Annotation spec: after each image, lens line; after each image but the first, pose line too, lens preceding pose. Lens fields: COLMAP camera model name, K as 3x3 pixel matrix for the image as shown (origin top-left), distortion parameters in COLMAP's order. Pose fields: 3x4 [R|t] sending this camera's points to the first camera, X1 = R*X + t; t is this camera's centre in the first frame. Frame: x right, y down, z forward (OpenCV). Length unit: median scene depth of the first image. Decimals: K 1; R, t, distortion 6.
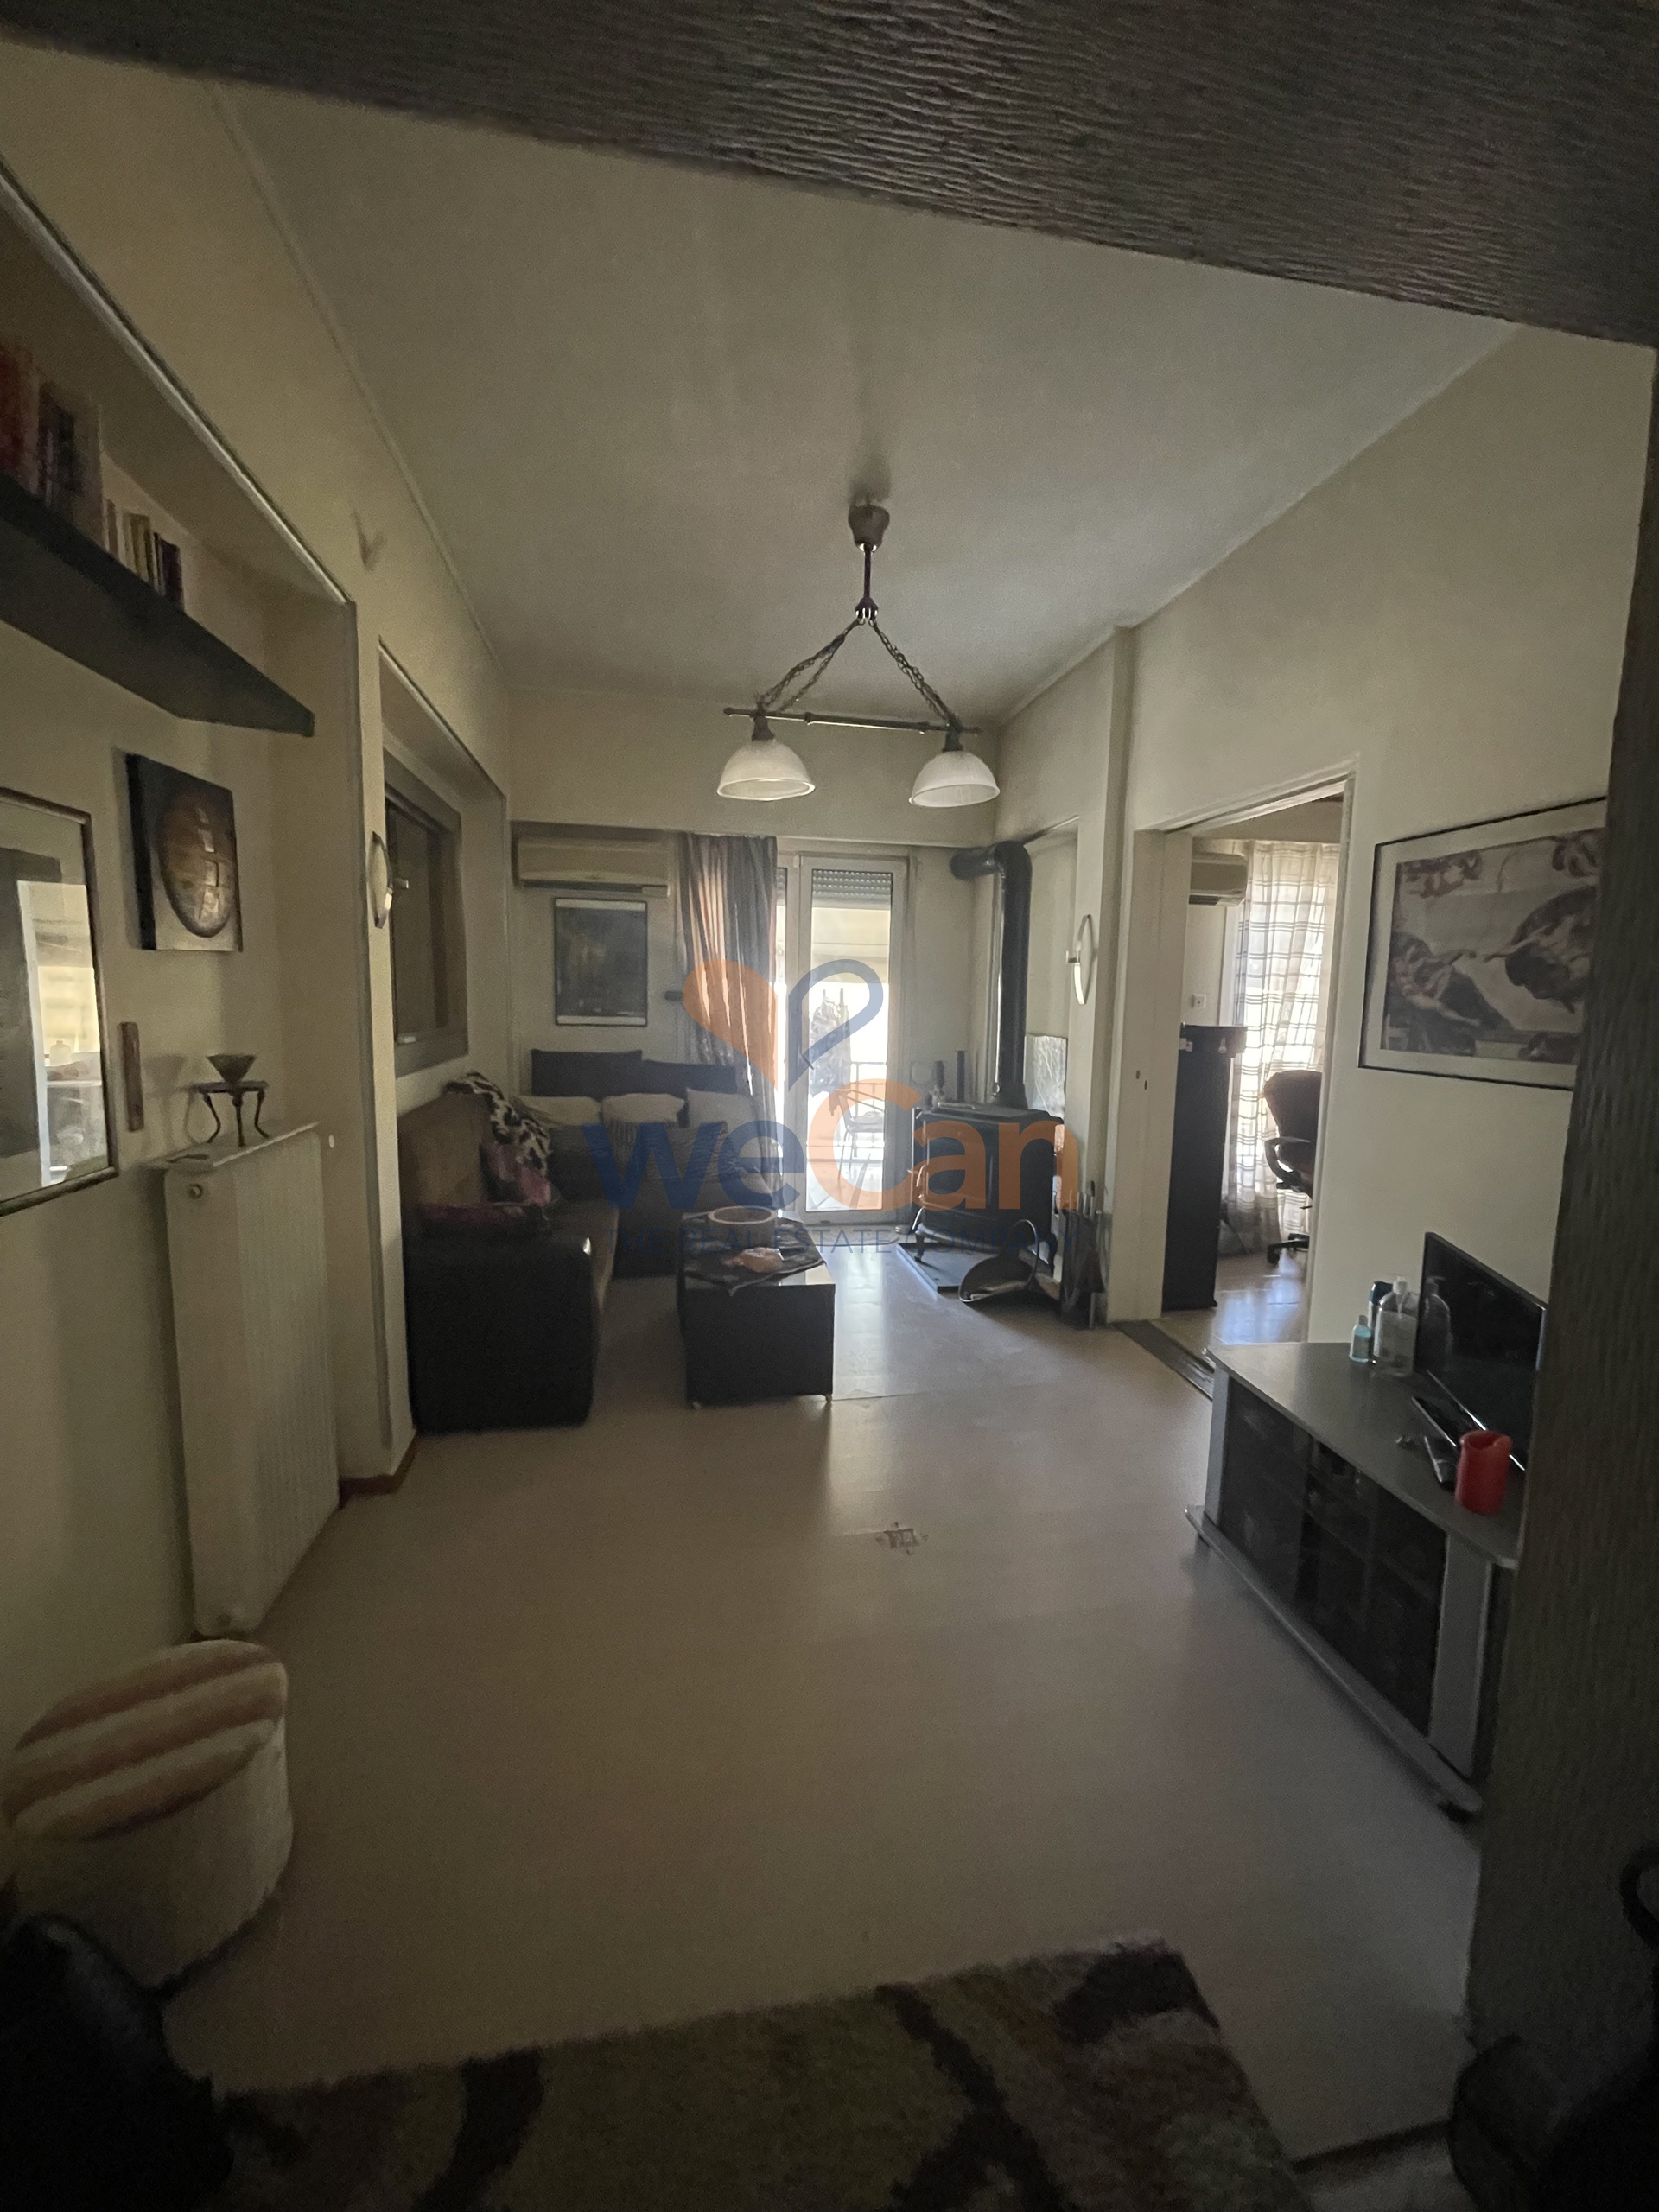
lens RADIAL K [[888.0, 0, 822.7], [0, 888.0, 1102.0], [0, 0, 1]] dist [-0.001969, -0.000012]
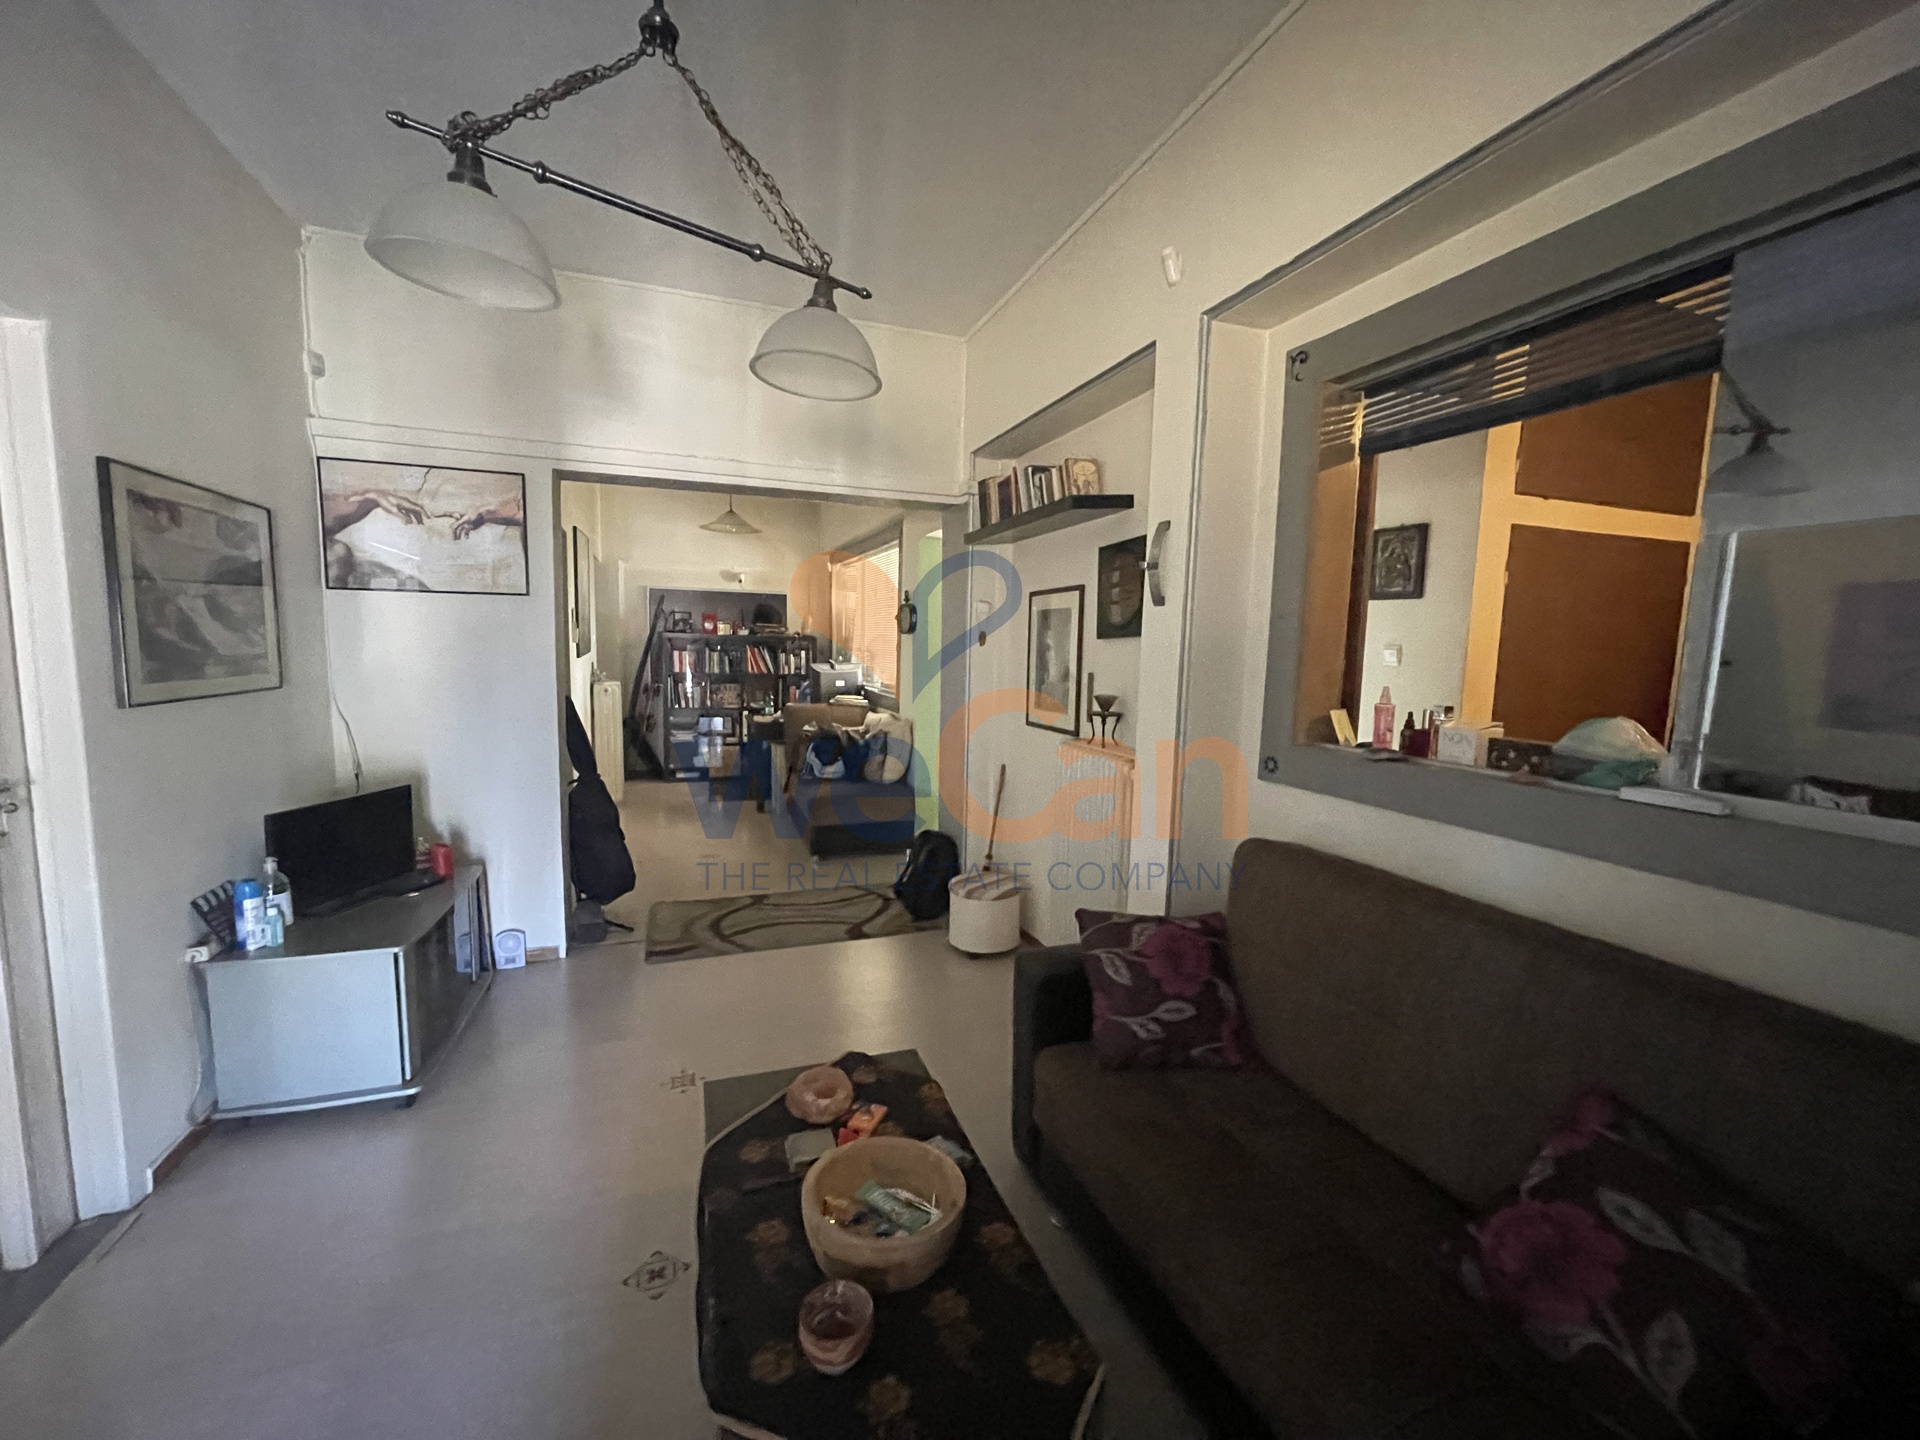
lens RADIAL K [[770.8, 0, 956.5], [0, 770.8, 724.9], [0, 0, 1]] dist [-0.001969, -0.000012]
pose [[-0.981706, -0.018466, -0.189508, -0.029491], [-0.060762, 0.973630, 0.219892, -0.116013], [0.180450, 0.227384, -0.956940, 0.904971]]
